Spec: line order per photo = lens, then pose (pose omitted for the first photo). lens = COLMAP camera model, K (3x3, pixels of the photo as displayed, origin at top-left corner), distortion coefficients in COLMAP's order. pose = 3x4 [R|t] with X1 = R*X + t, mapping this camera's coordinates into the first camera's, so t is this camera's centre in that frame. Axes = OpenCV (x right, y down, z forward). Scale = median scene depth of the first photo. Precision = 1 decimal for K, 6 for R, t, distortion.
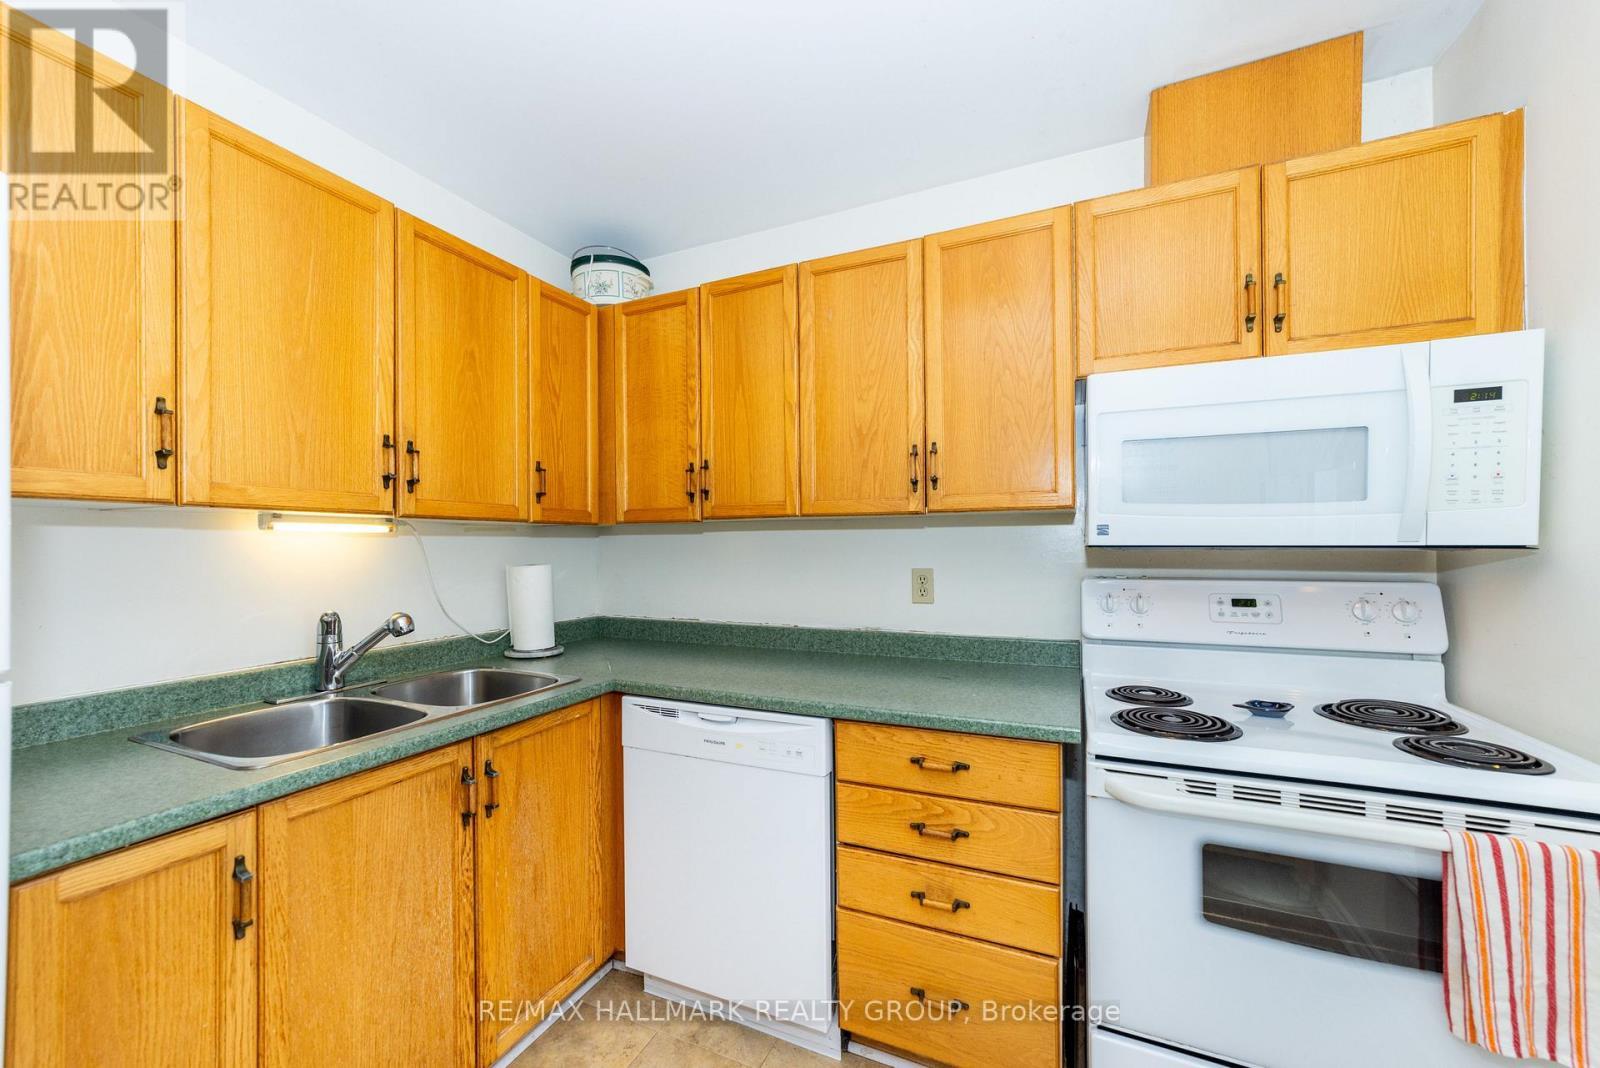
lens RADIAL K [[600.2, 0, 803.2], [0, 600.2, 544.5], [0, 0, 1]] dist [-0.020248, 0.008964]
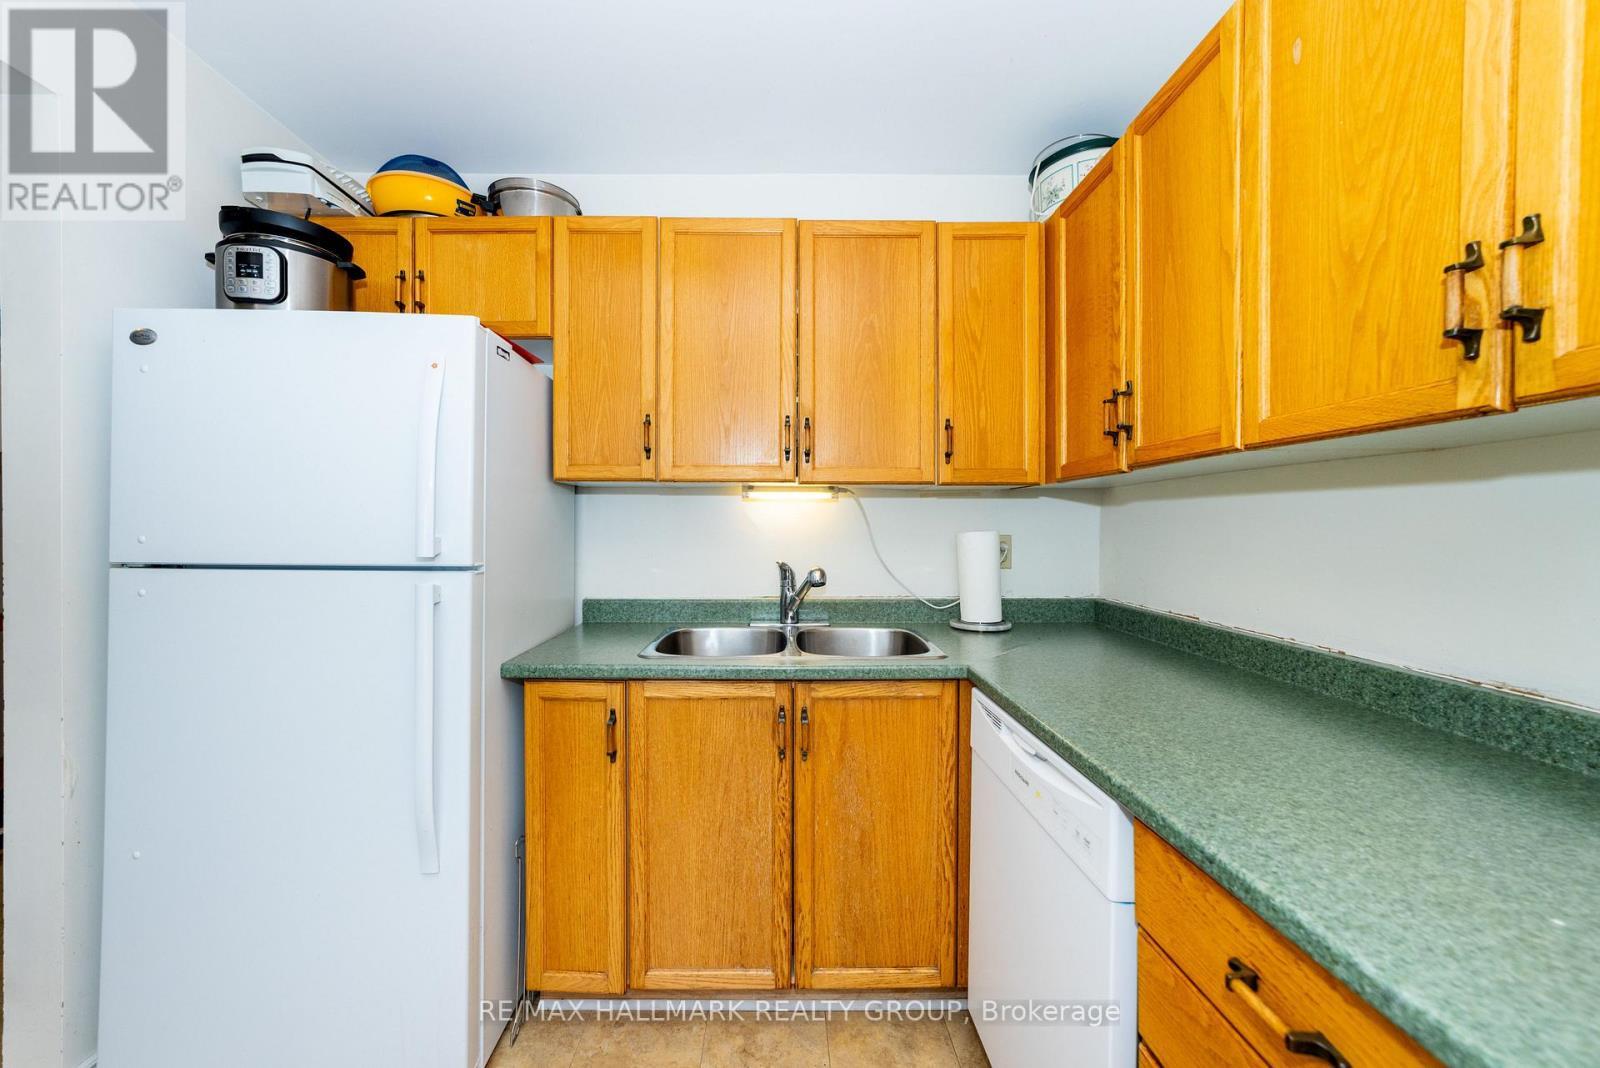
lens RADIAL K [[624.3, 0, 796.9], [0, 624.3, 529.6], [0, 0, 1]] dist [-0.022010, 0.010123]
pose [[0.419252, 0.014474, -0.907754, 0.439978], [-0.001503, 0.999883, 0.015249, 0.024742], [0.907869, -0.005029, 0.419225, 0.482446]]
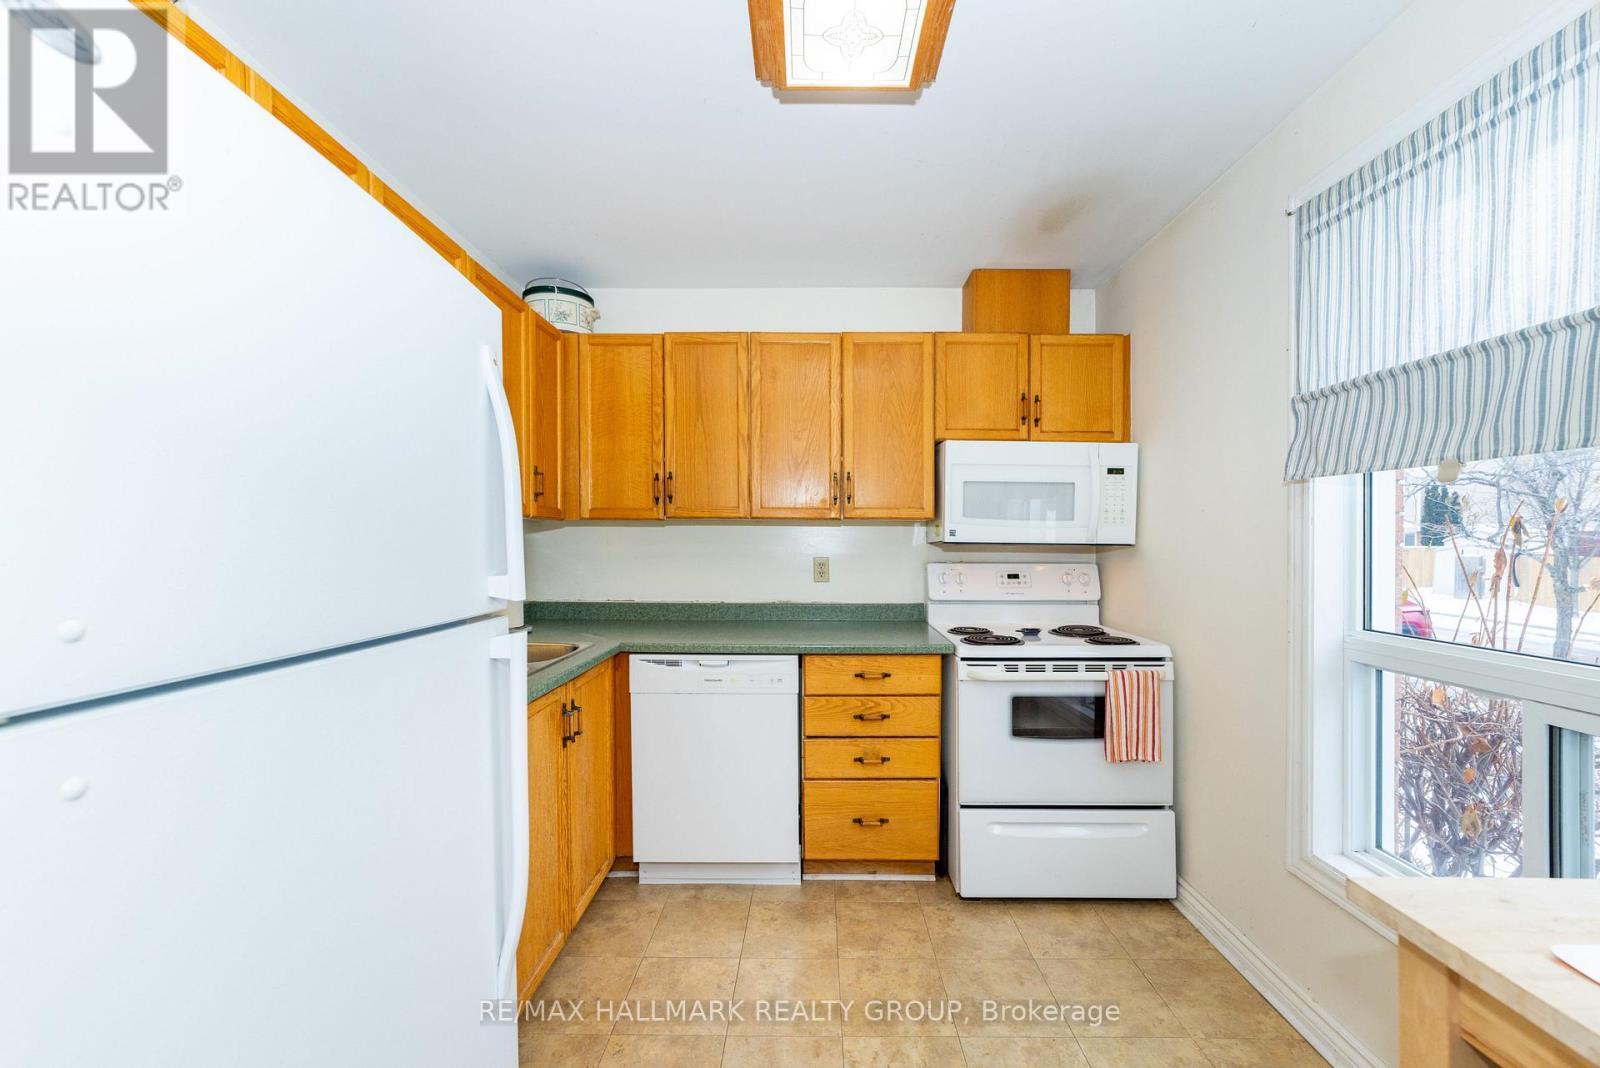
lens RADIAL K [[600.2, 0, 803.2], [0, 600.2, 544.5], [0, 0, 1]] dist [-0.020248, 0.008964]
pose [[0.917829, 0.010845, 0.396829, -0.555032], [-0.012504, 0.999921, 0.001592, 0.010920], [-0.396780, -0.006423, 0.917891, -0.388581]]
